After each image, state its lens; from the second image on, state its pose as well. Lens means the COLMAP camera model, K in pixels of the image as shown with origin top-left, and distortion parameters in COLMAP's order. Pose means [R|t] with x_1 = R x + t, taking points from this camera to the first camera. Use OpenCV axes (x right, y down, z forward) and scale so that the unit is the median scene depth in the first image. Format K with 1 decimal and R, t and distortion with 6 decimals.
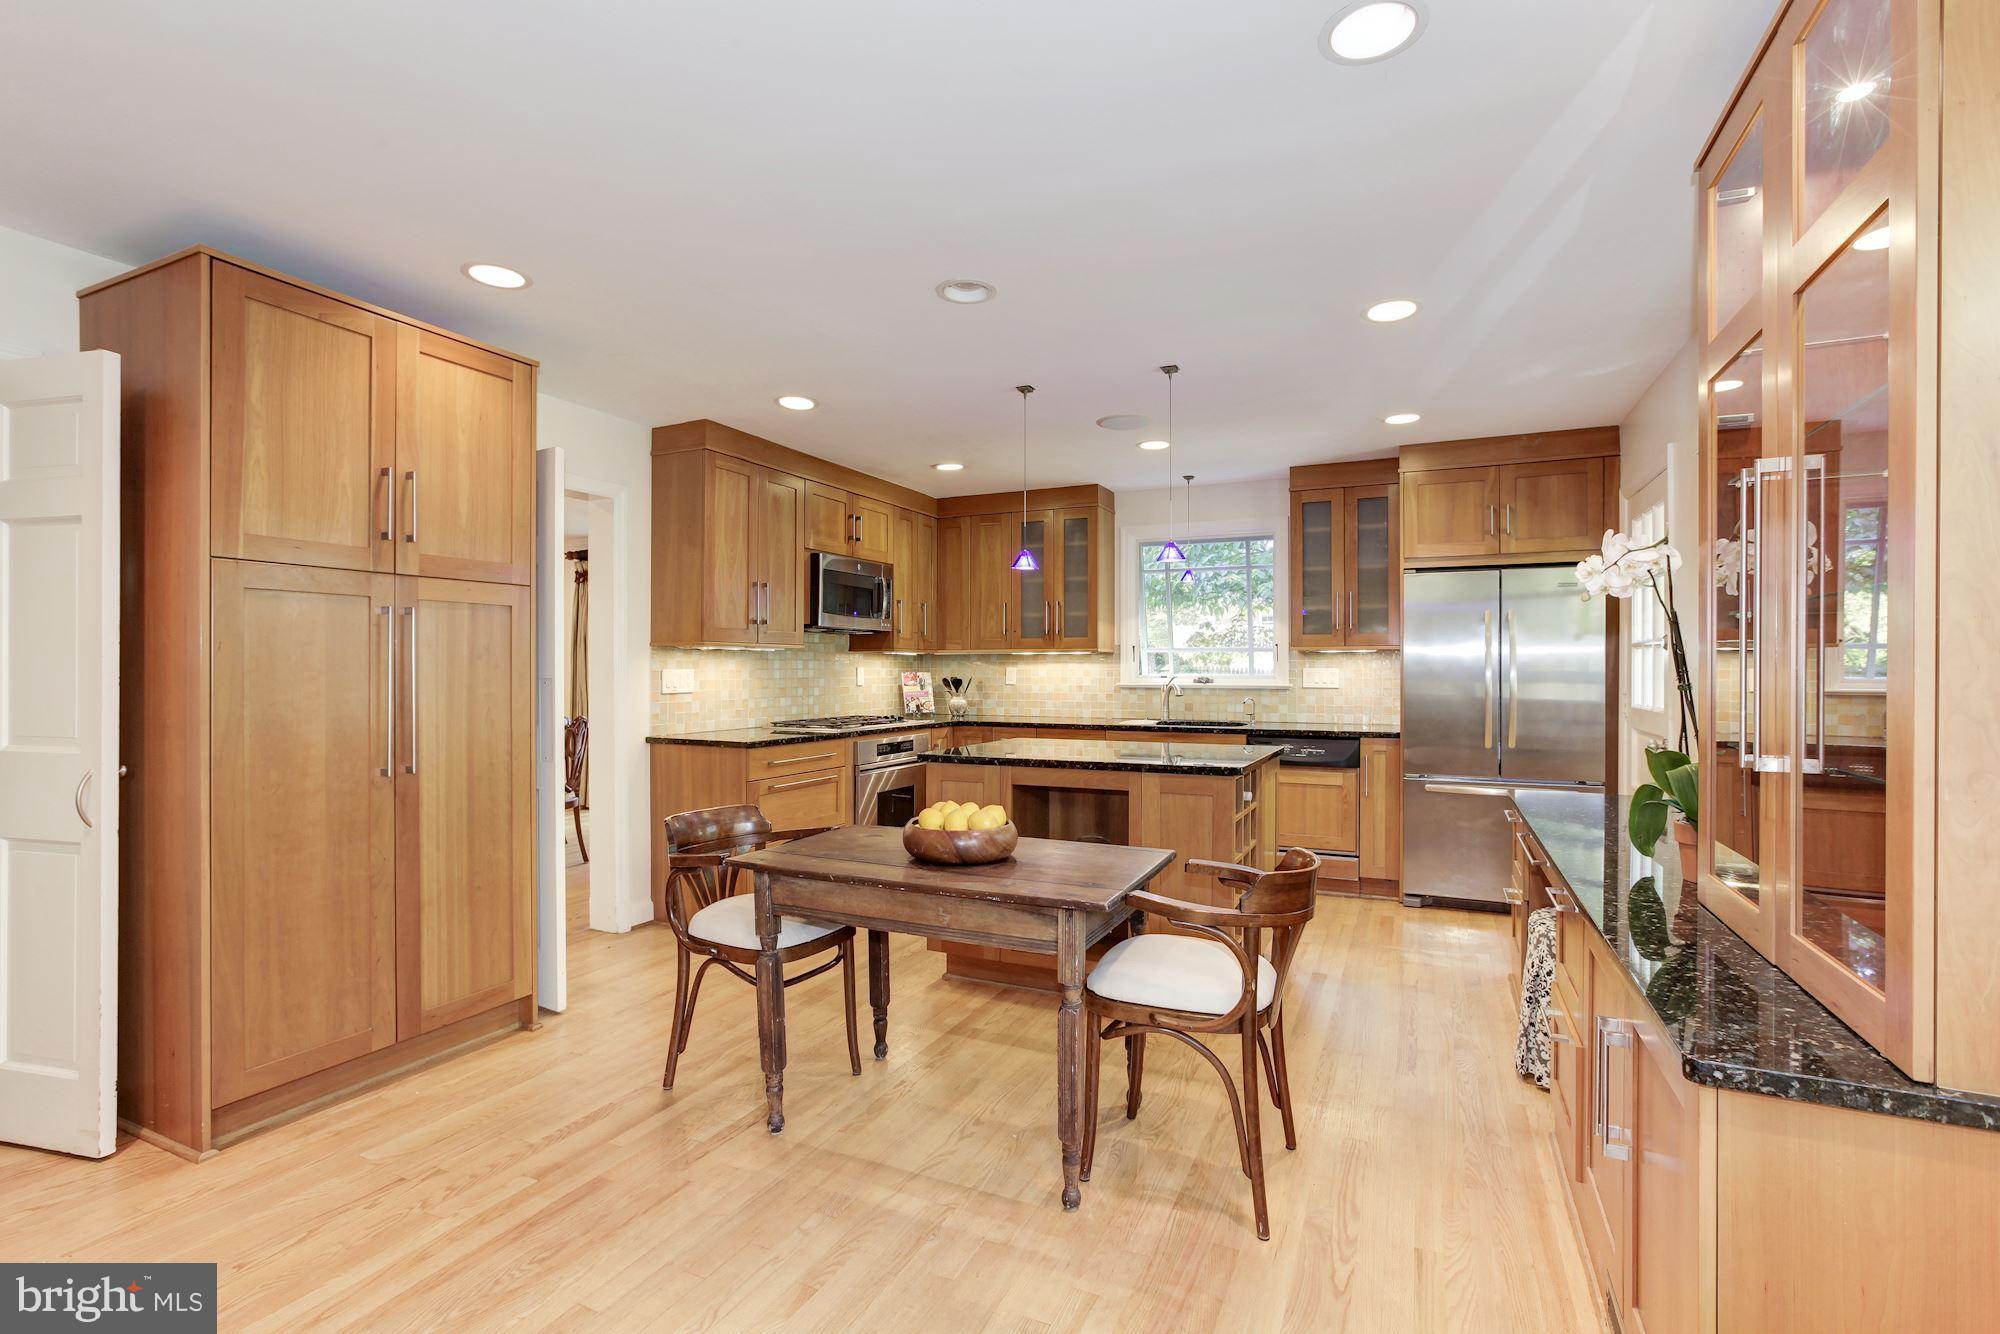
lens RADIAL K [[911.5, 0, 1000.6], [0, 911.5, 669.0], [0, 0, 1]] dist [-0.019856, 0.004358]
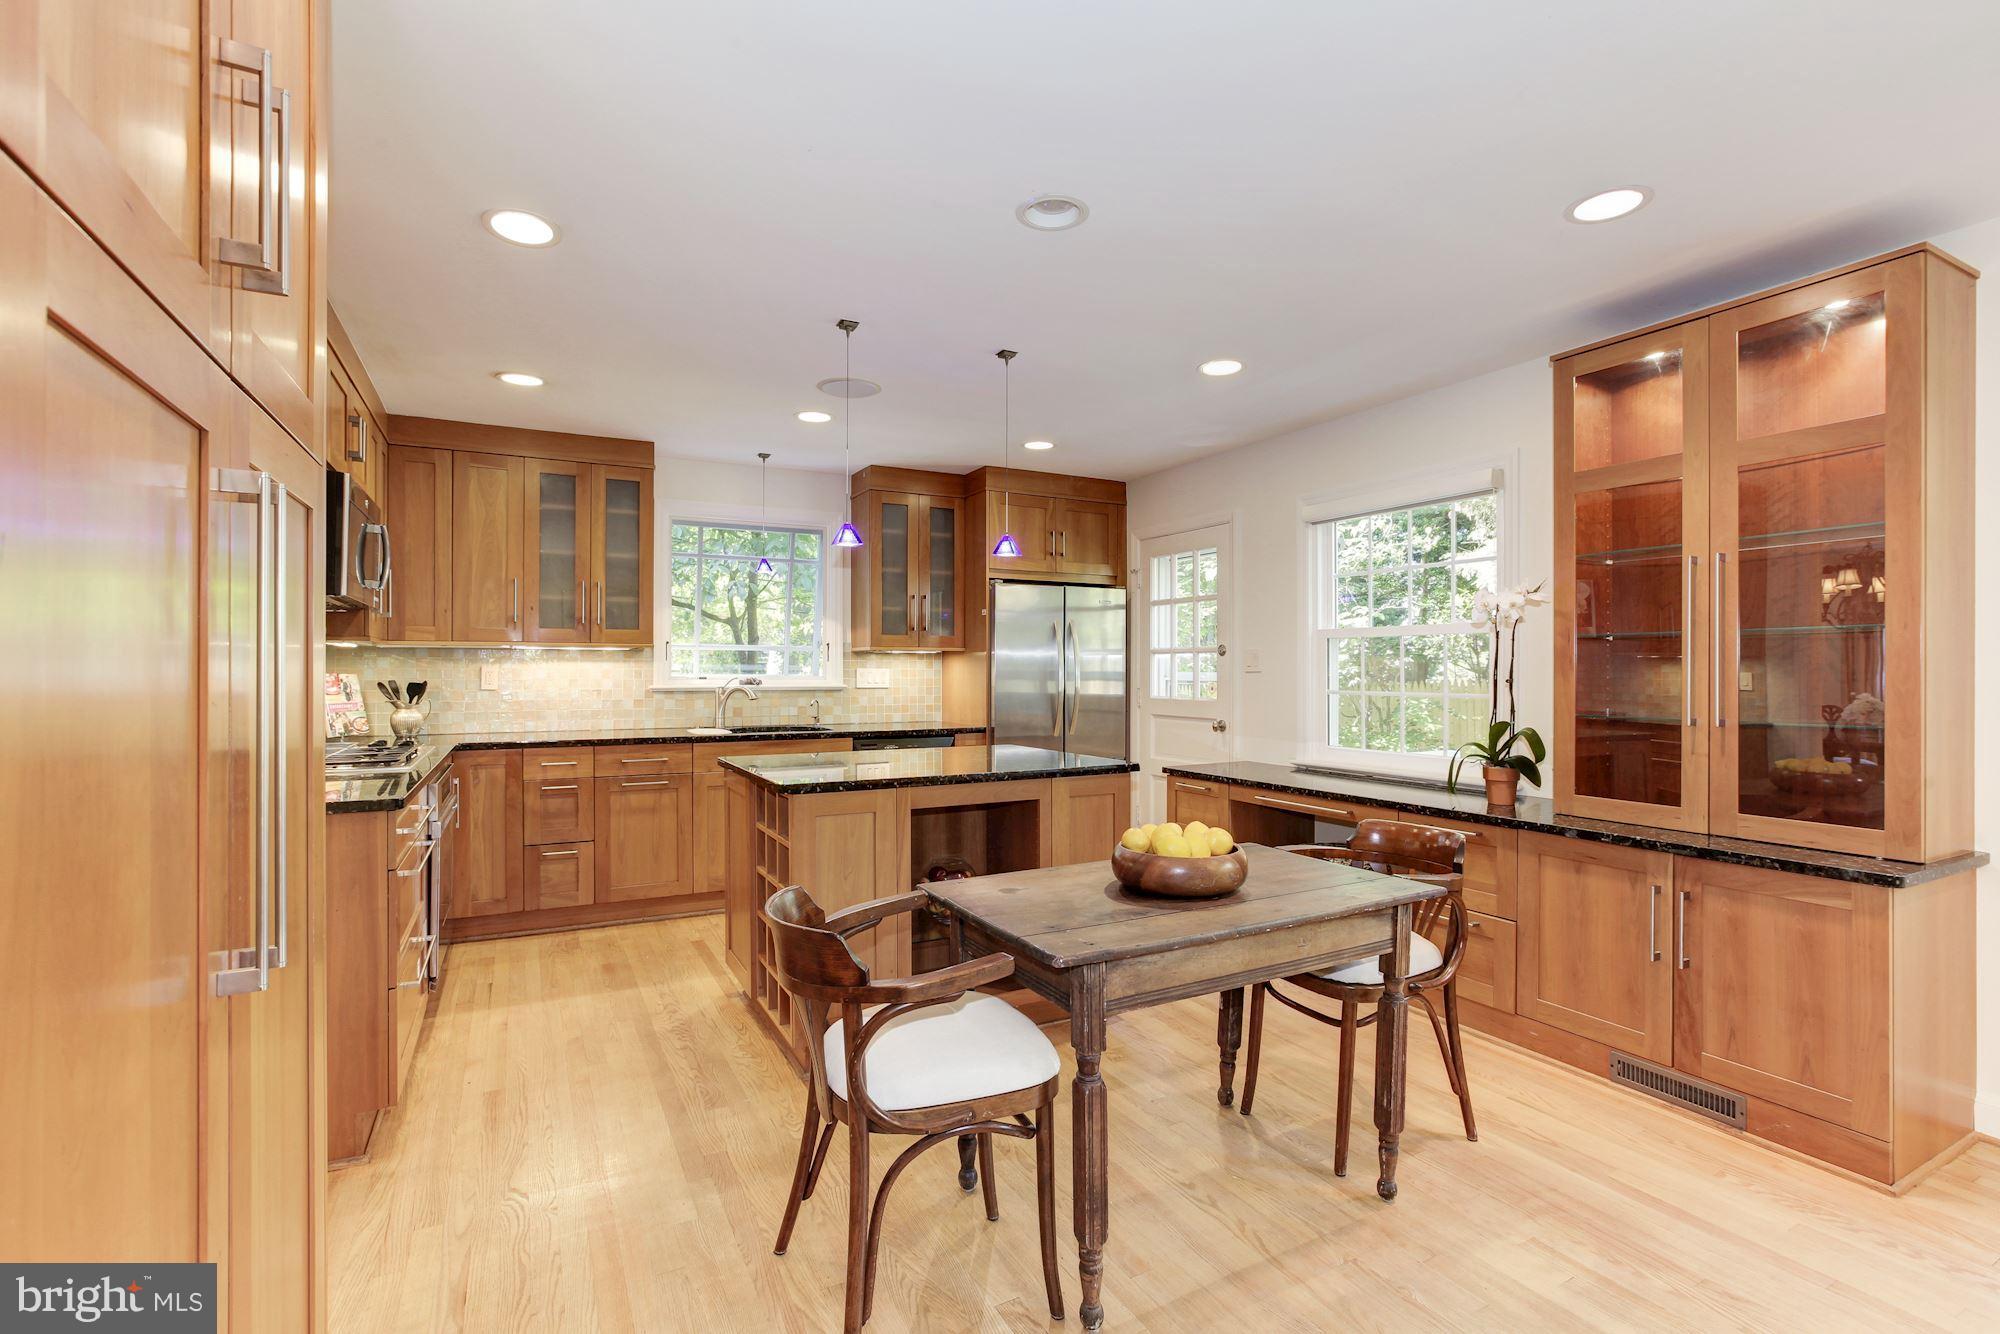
lens RADIAL K [[911.5, 0, 998.5], [0, 911.5, 675.0], [0, 0, 1]] dist [-0.019856, 0.004358]
pose [[0.612087, -0.003992, 0.790780, -0.373339], [-0.001044, 0.999982, 0.005856, 0.000110], [-0.790790, -0.004410, 0.612072, 0.275352]]
